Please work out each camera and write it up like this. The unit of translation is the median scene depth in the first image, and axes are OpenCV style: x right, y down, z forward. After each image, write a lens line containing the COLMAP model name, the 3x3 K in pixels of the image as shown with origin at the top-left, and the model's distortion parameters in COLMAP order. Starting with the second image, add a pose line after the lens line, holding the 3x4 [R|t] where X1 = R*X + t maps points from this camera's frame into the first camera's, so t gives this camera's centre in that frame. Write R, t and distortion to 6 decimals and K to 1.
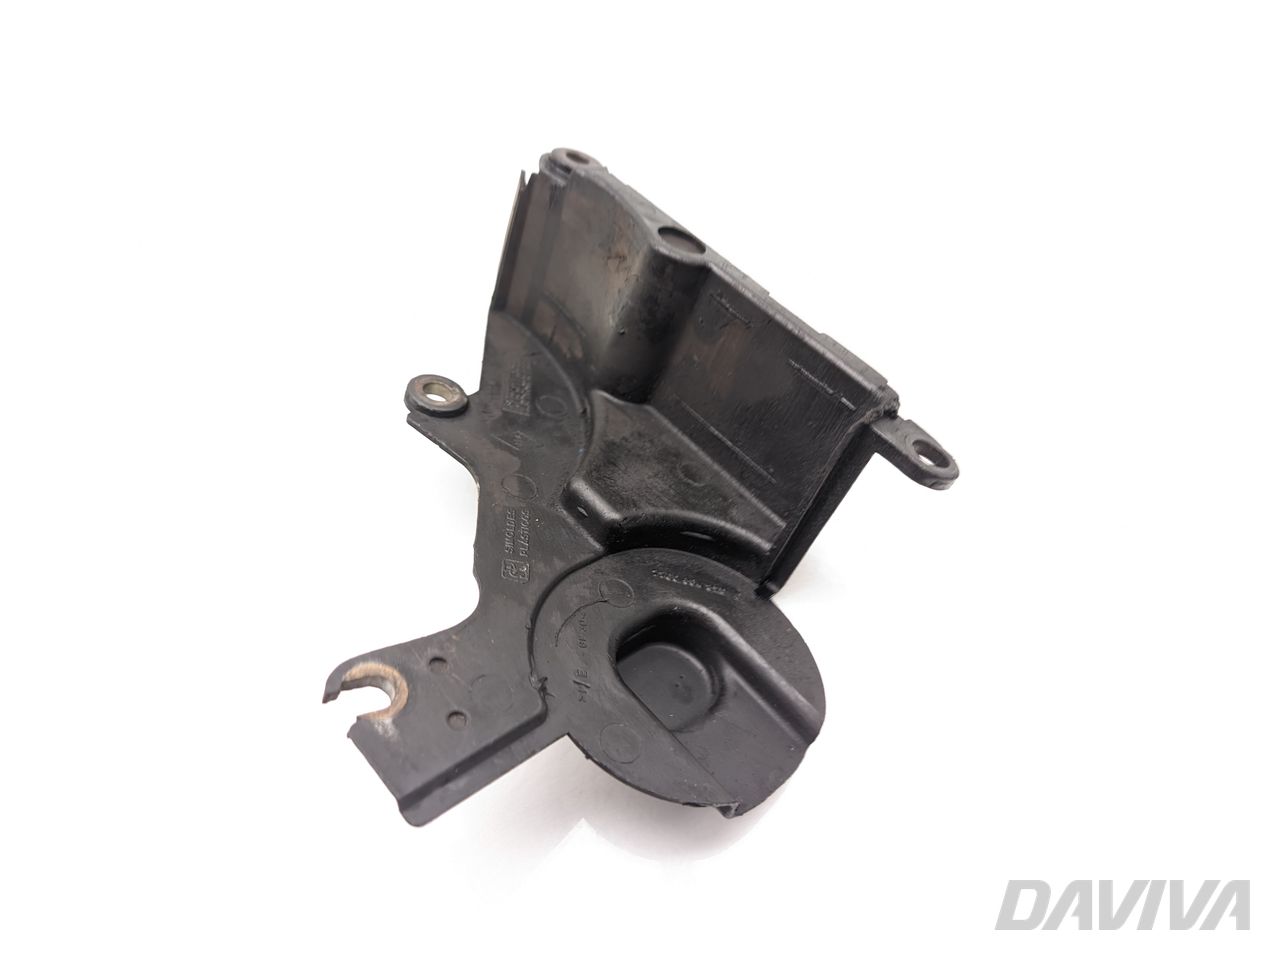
lens RADIAL K [[889.5, 0, 646.1], [0, 889.5, 478.0], [0, 0, 1]] dist [-0.009266, -0.001595]
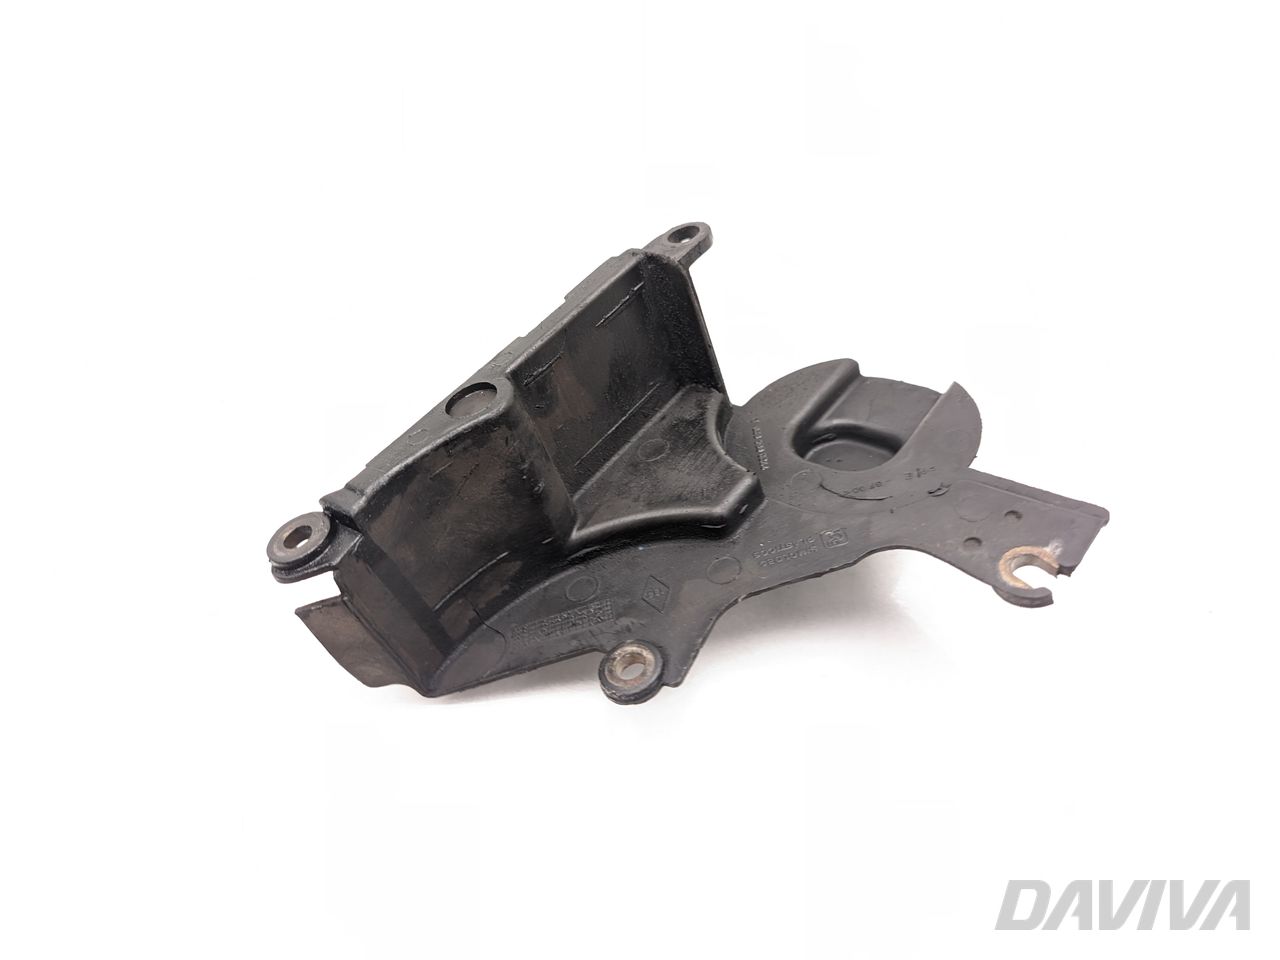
lens RADIAL K [[889.5, 0, 645.1], [0, 889.5, 482.6], [0, 0, 1]] dist [-0.009266, -0.001595]
pose [[-0.133939, -0.873105, 0.468772, -0.504007], [0.808972, 0.176887, 0.560602, -0.633949], [-0.572384, 0.454311, 0.682626, 0.298928]]
